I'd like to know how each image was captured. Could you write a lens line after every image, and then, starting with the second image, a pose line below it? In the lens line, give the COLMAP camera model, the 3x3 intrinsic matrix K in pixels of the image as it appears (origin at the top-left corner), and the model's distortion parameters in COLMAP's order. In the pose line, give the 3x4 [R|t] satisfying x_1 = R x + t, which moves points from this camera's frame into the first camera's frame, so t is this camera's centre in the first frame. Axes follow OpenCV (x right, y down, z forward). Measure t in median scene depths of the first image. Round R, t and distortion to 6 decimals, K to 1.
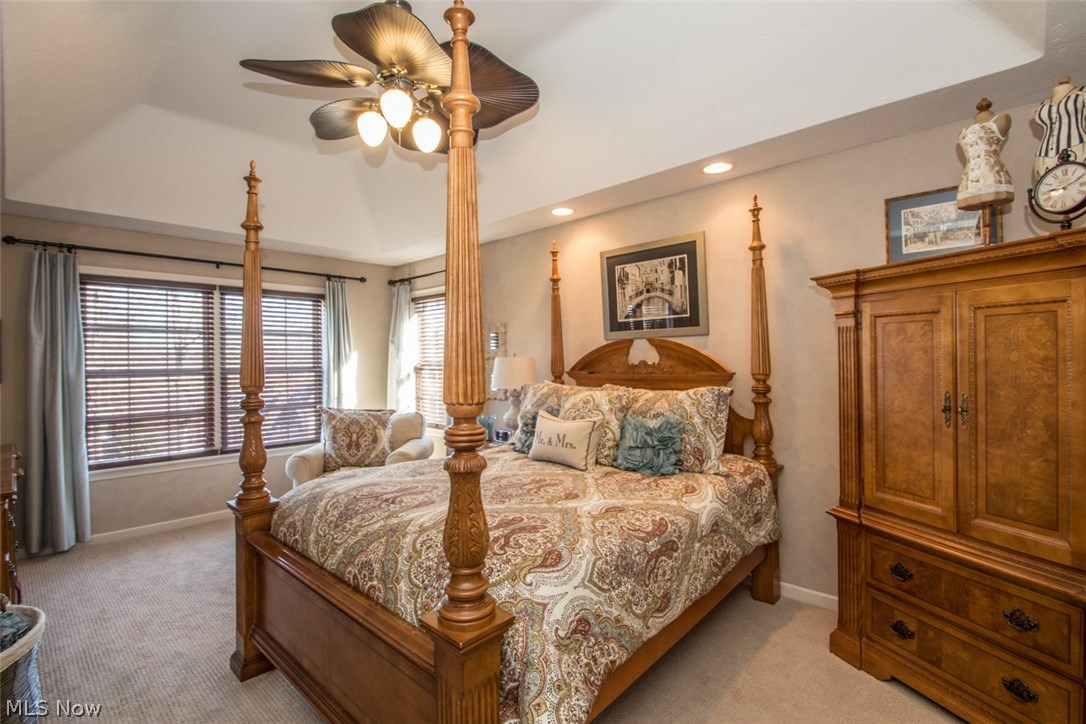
lens RADIAL K [[512.0, 0, 532.1], [0, 512.0, 359.2], [0, 0, 1]] dist [0.012875, -0.017702]
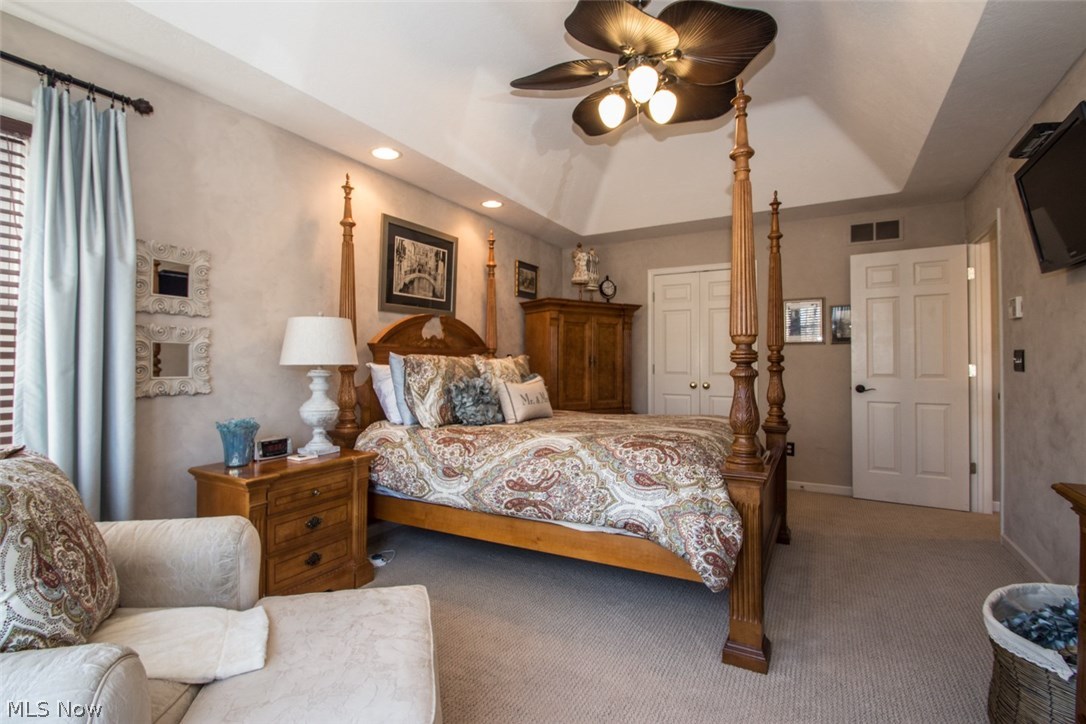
lens RADIAL K [[512.0, 0, 532.1], [0, 512.0, 359.2], [0, 0, 1]] dist [0.012875, -0.017702]
pose [[-0.247349, 0.012917, 0.968840, -0.895970], [-0.003189, 0.999895, -0.014146, 0.068322], [-0.968921, -0.006589, -0.247282, 1.064399]]
